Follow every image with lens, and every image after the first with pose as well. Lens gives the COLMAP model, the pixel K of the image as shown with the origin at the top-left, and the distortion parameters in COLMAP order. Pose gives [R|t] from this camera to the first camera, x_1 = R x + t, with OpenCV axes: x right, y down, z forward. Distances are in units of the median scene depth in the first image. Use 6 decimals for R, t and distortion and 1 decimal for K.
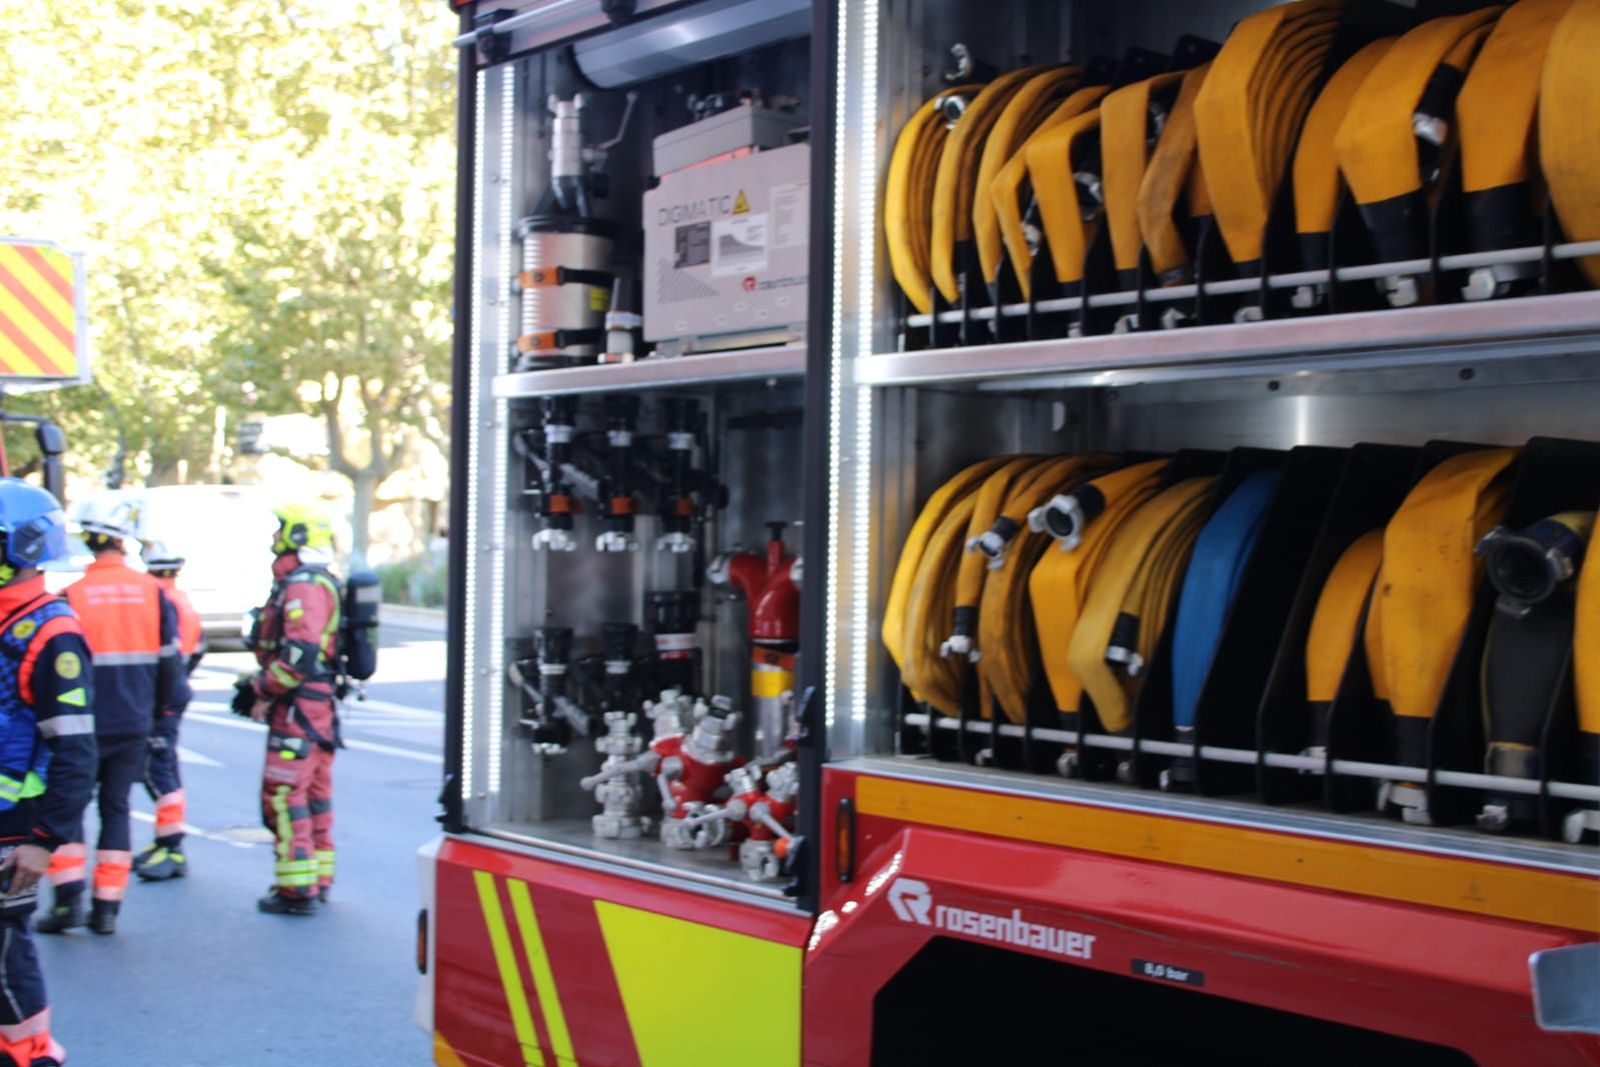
lens RADIAL K [[2155.9, 0, 807.3], [0, 2155.9, 551.8], [0, 0, 1]] dist [0.008601, 0.031760]
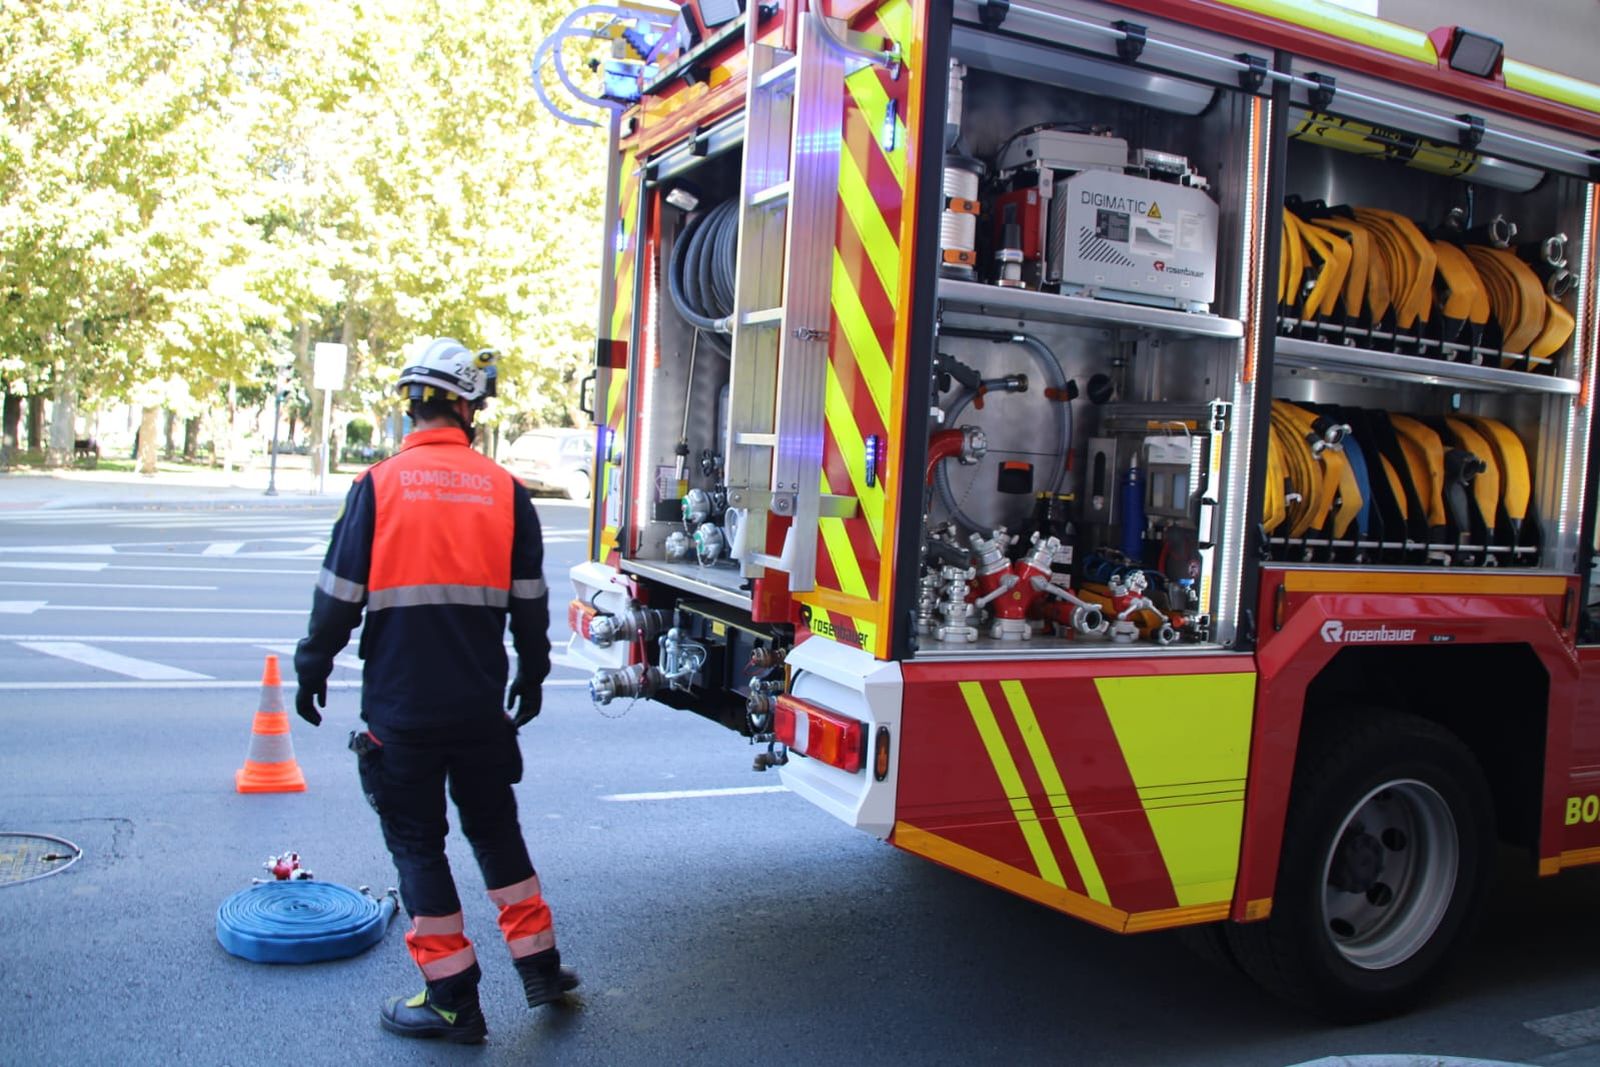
lens RADIAL K [[1321.6, 0, 800.0], [0, 1321.6, 533.5], [0, 0, 1]] dist [-0.095558, 0.007349]
pose [[0.239358, -0.058517, 0.969166, -1.179717], [-0.056662, 0.995639, 0.074110, 0.014817], [-0.969277, -0.072654, 0.234999, 1.183125]]
